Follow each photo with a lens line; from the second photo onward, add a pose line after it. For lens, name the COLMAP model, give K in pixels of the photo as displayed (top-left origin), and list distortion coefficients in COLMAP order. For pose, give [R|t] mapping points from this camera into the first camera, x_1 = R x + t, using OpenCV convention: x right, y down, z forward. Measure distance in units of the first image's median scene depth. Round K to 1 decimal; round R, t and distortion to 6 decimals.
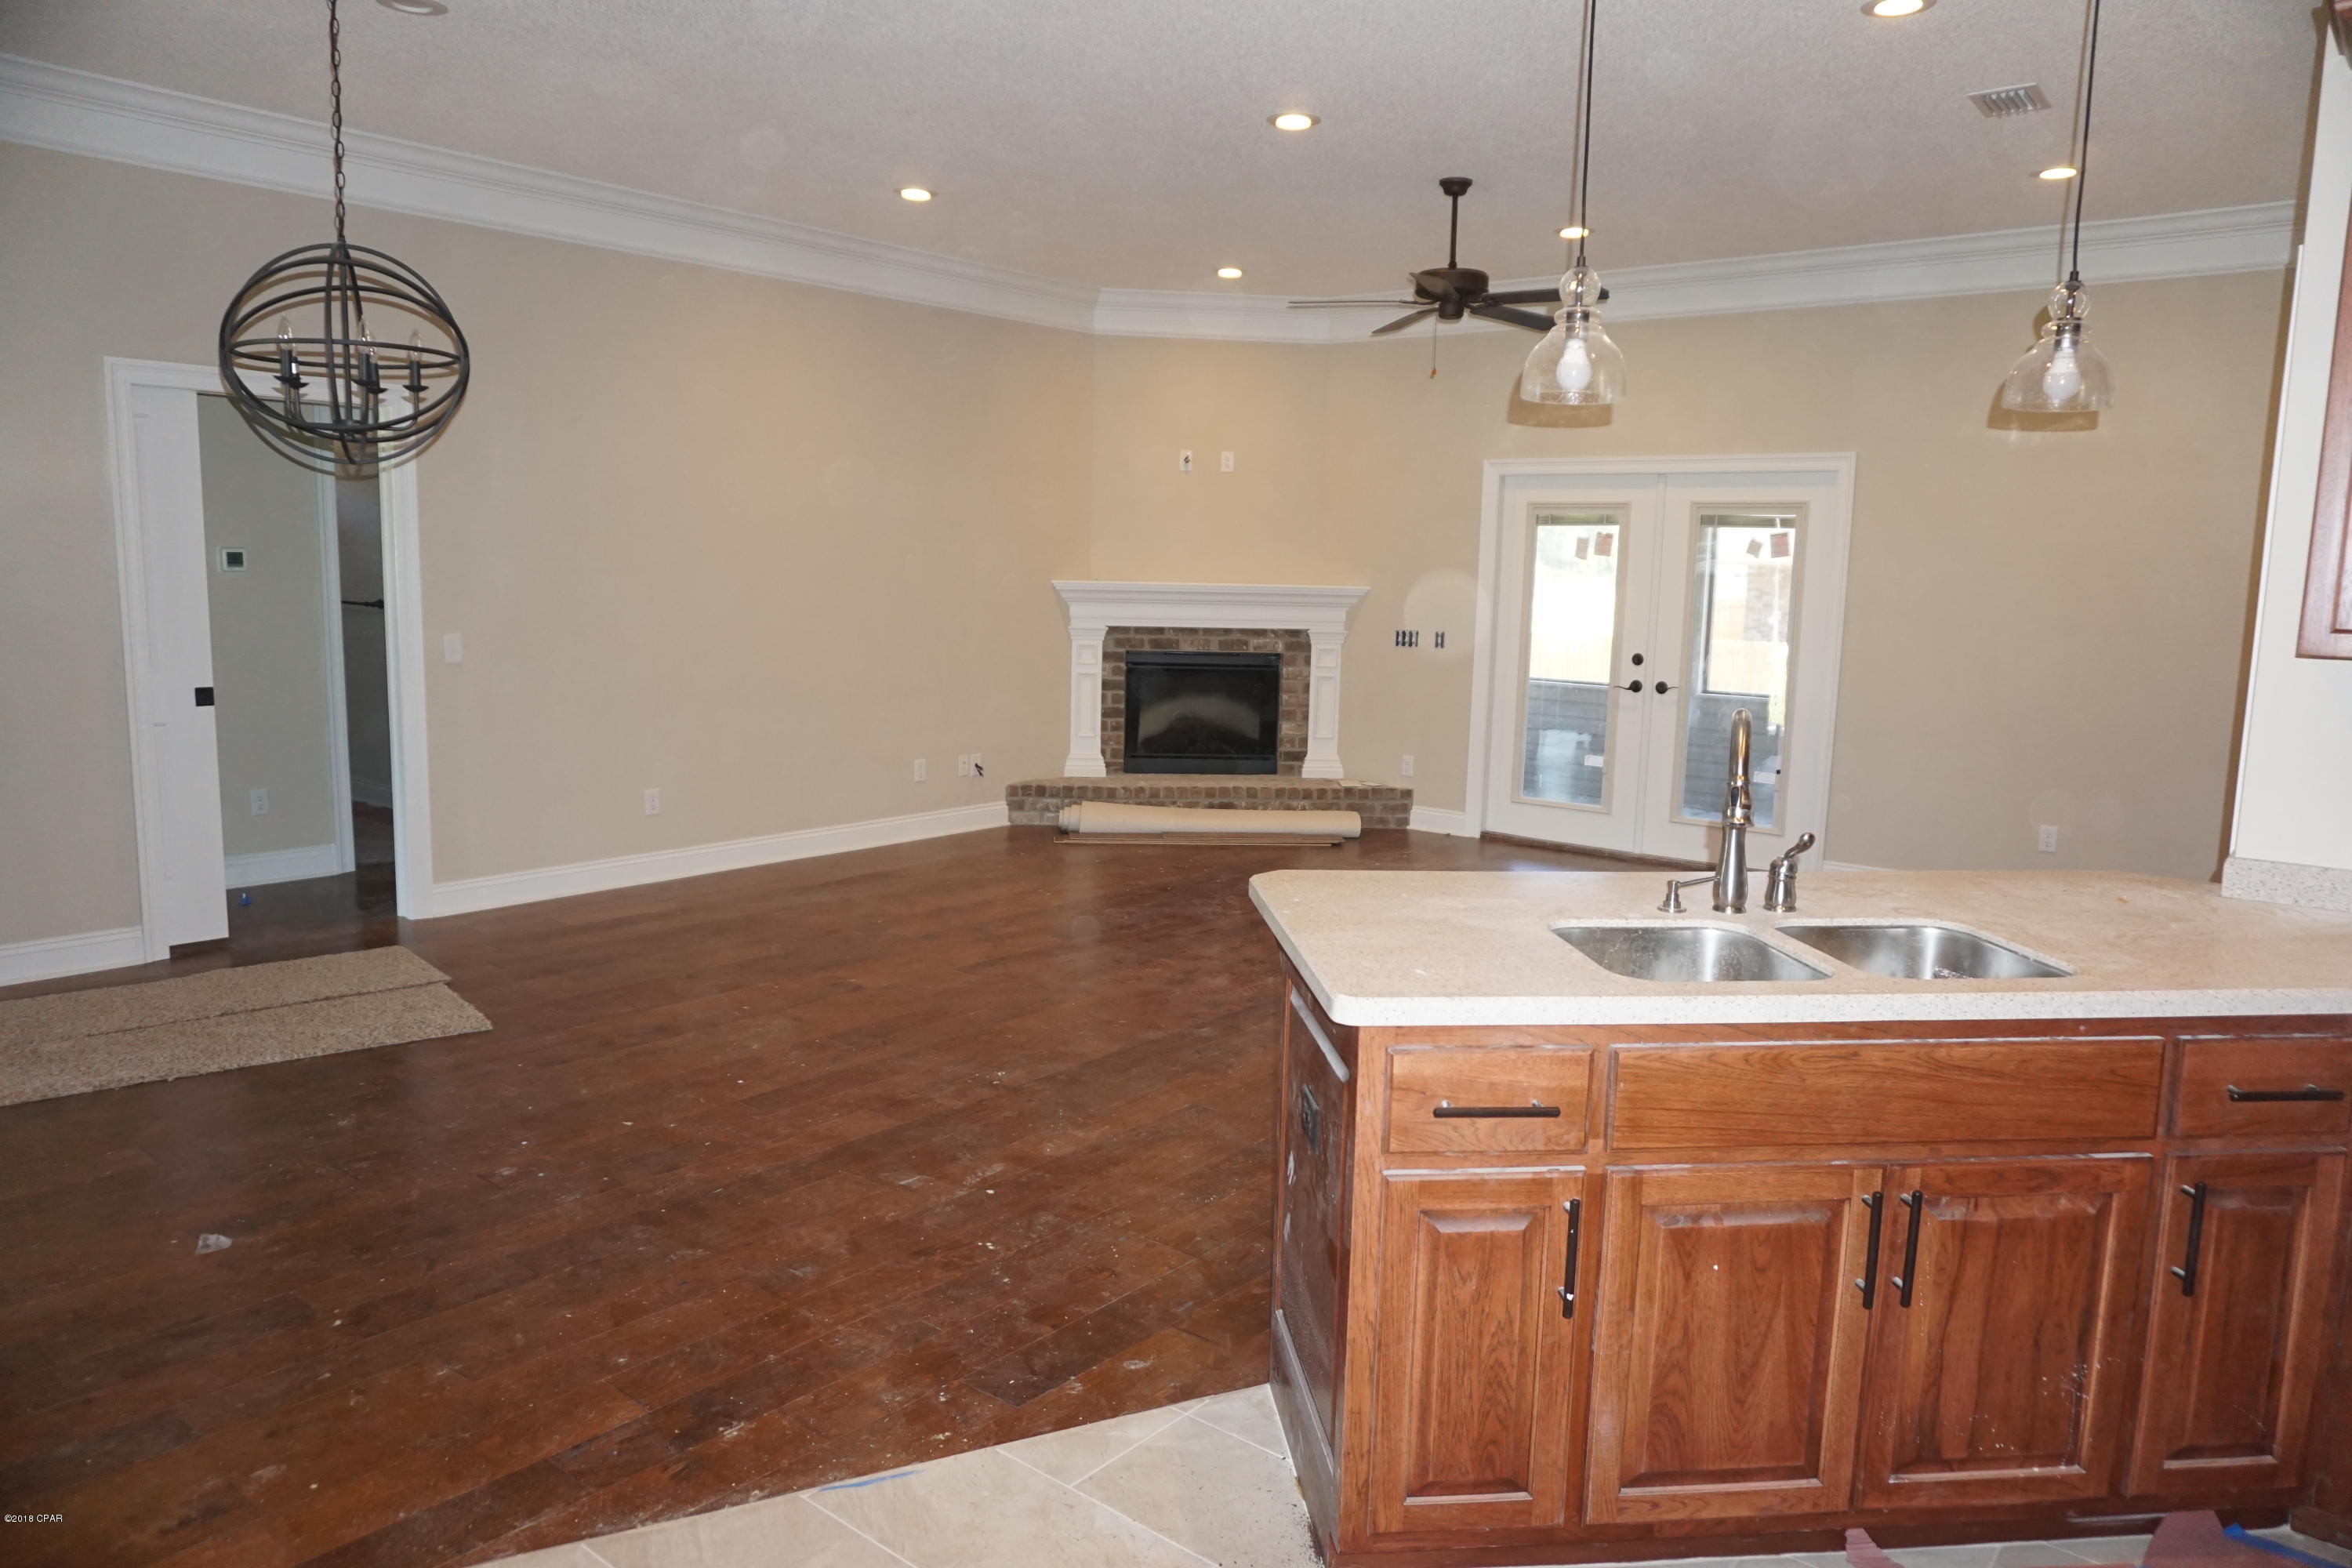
lens RADIAL K [[1540.0, 0, 1176.0], [0, 1540.0, 784.0], [0, 0, 1]] dist [-0.072801, 0.004123]
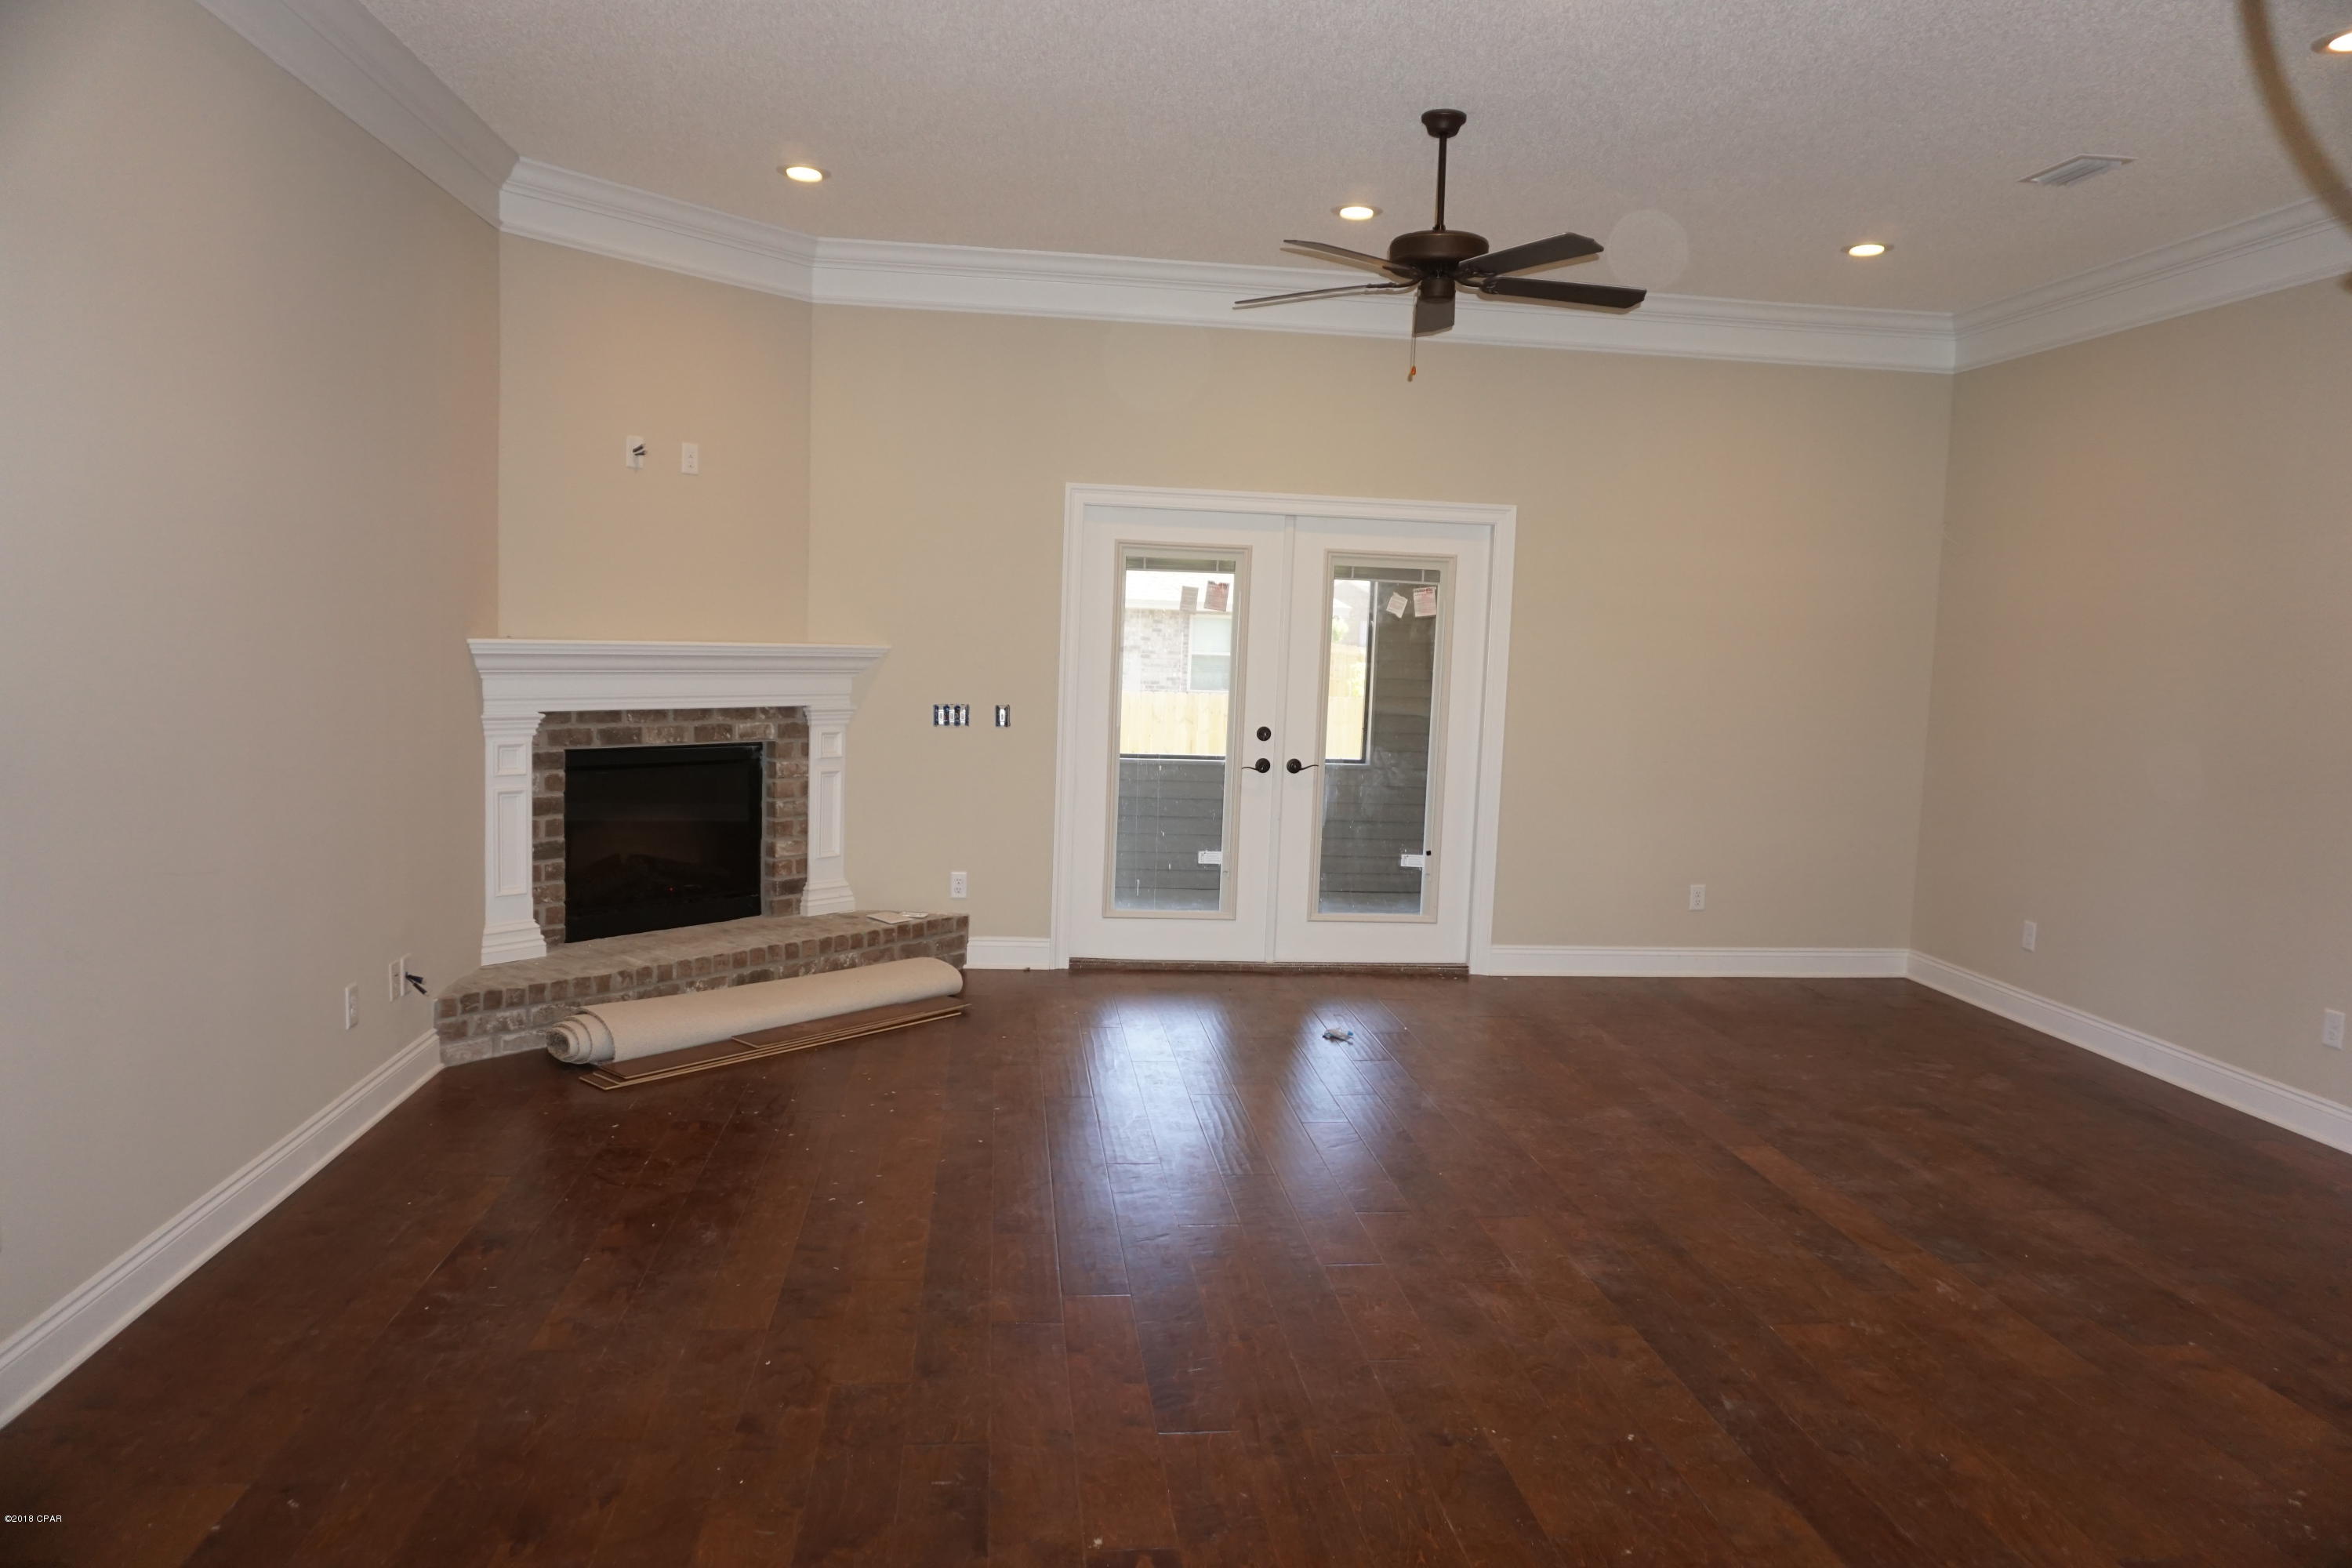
lens RADIAL K [[1540.0, 0, 1176.0], [0, 1540.0, 784.0], [0, 0, 1]] dist [-0.072801, 0.004123]
pose [[0.692654, -0.067087, 0.718143, -0.309831], [0.077723, 0.996810, 0.018155, -0.066071], [-0.717070, 0.043241, 0.695658, 0.403849]]
